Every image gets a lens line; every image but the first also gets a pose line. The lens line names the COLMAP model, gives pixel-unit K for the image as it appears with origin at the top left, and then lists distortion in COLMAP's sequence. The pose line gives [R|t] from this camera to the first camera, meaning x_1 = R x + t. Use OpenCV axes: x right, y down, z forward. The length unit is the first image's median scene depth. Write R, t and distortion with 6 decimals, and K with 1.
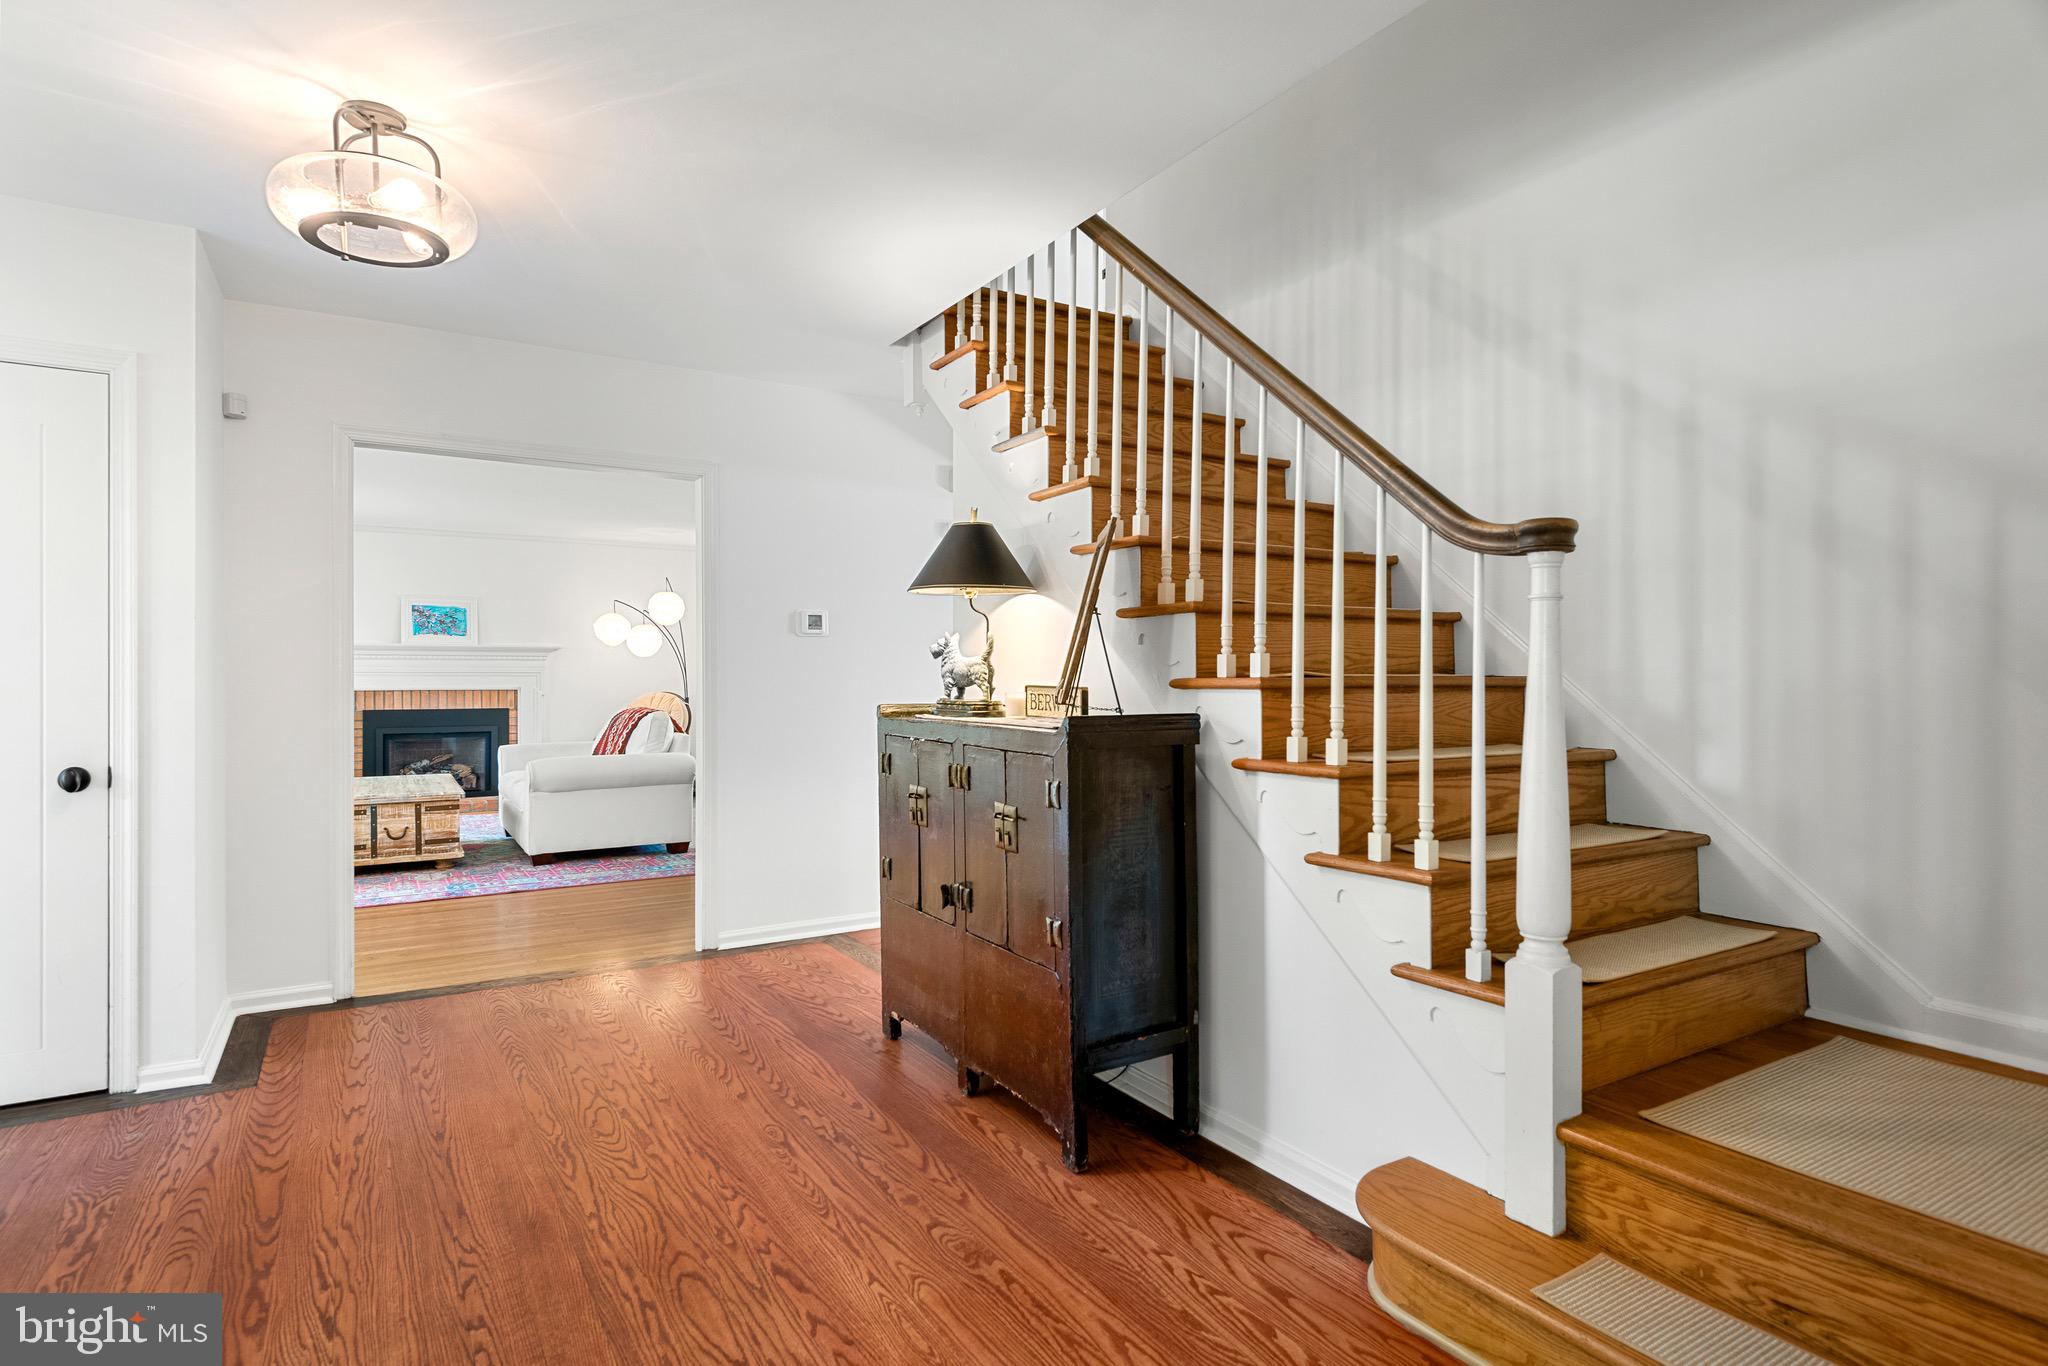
lens RADIAL K [[1094.4, 0, 1024.0], [0, 1094.4, 683.0], [0, 0, 1]] dist [0.037061, -0.001664]
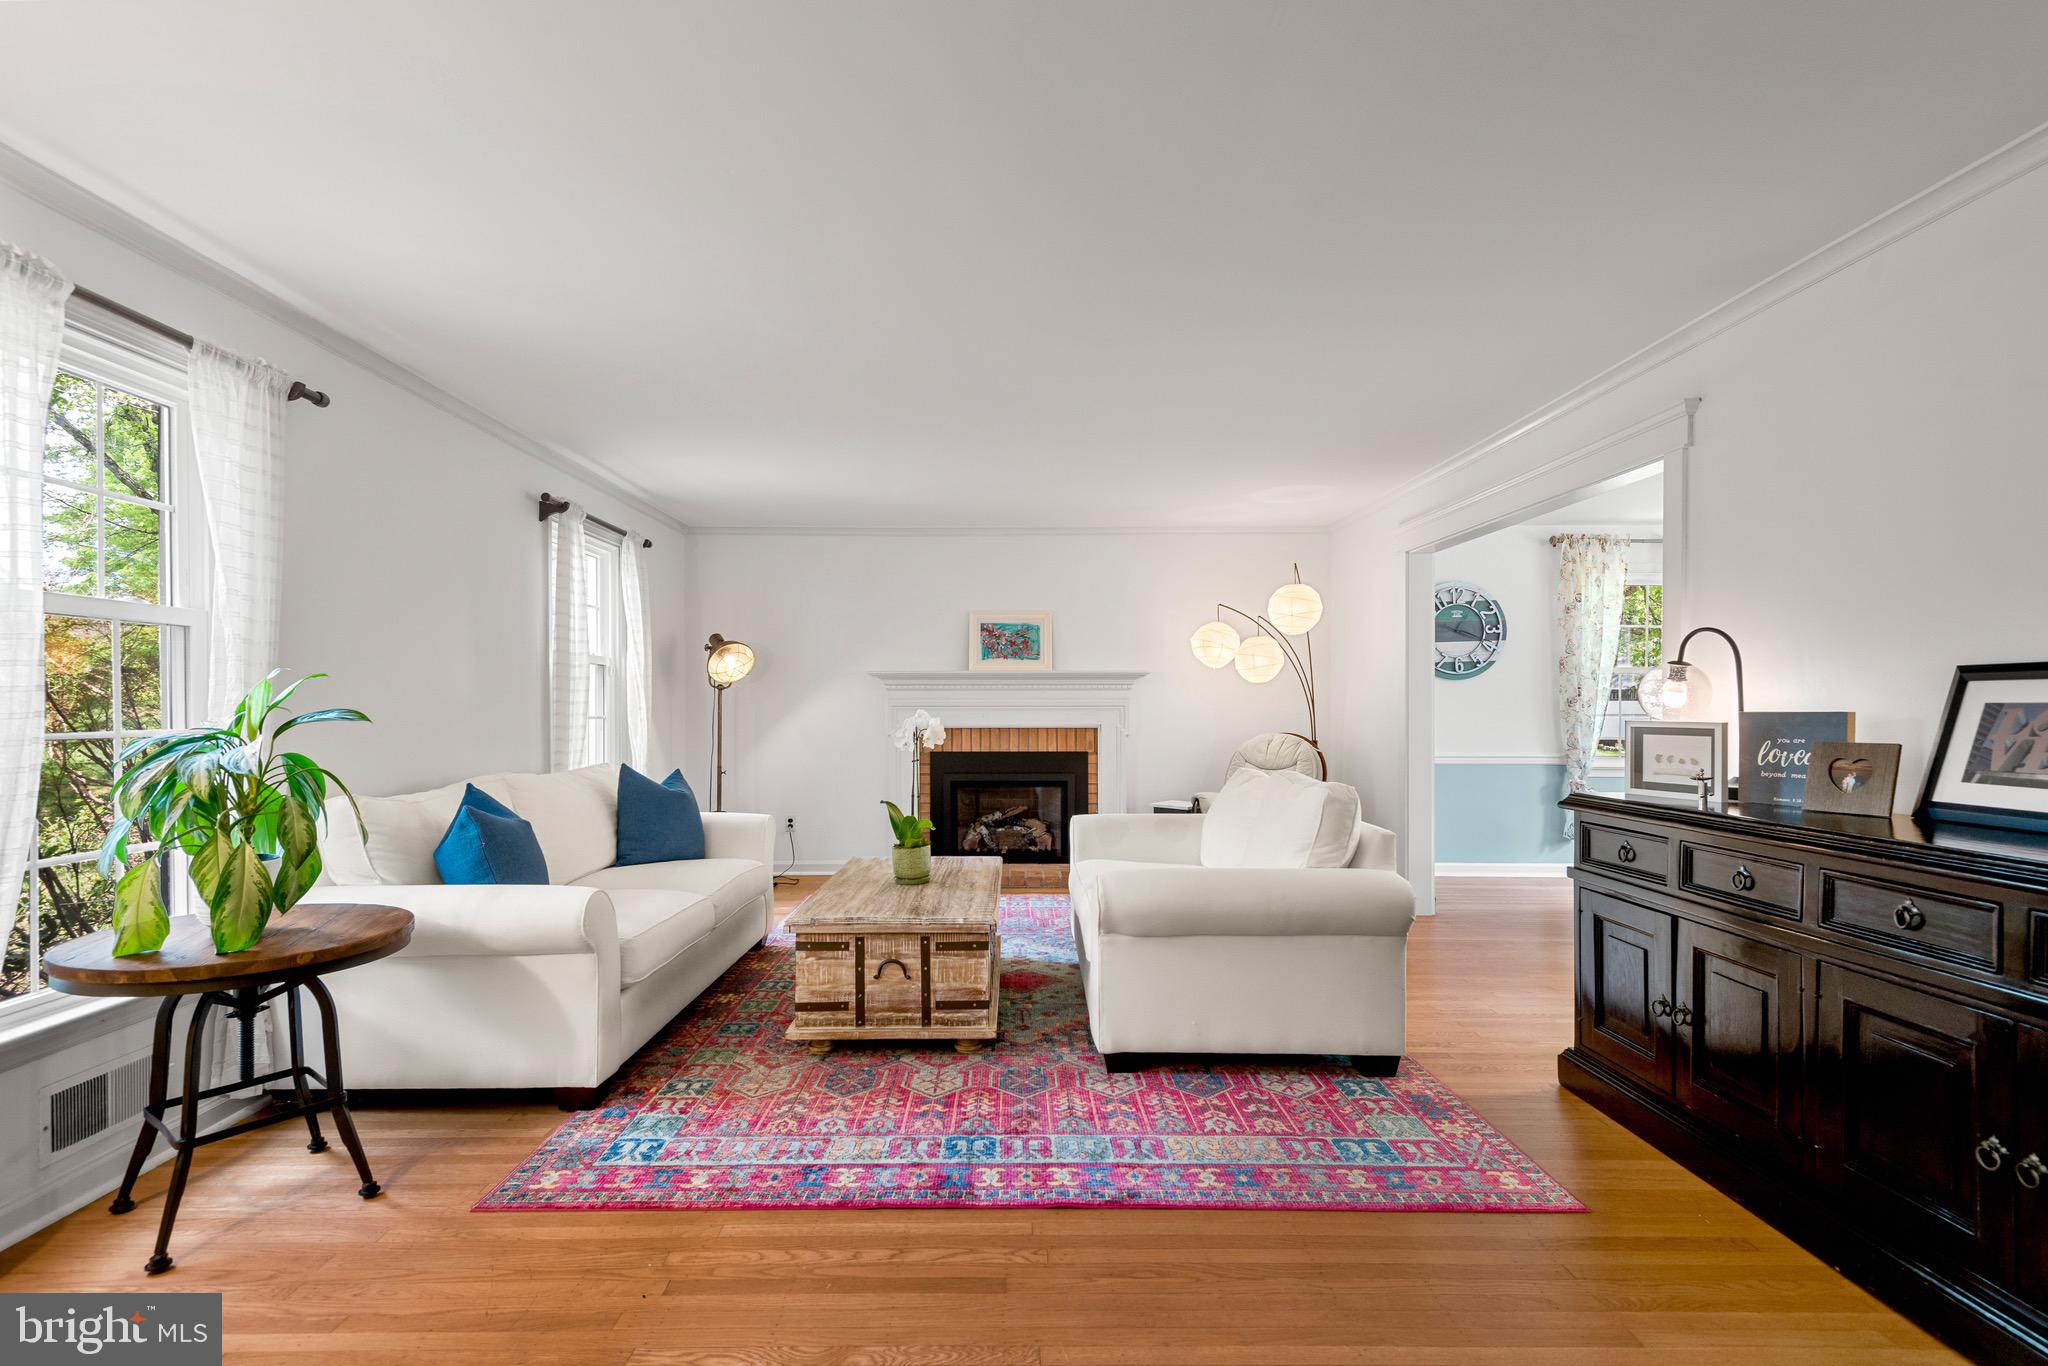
lens RADIAL K [[941.2, 0, 1024.0], [0, 941.2, 683.0], [0, 0, 1]] dist [0.025856, -0.011567]
pose [[0.865983, -0.012479, -0.499917, -0.197542], [-0.004458, 0.999456, -0.032671, -0.004389], [0.500053, 0.030521, 0.865457, 0.458572]]
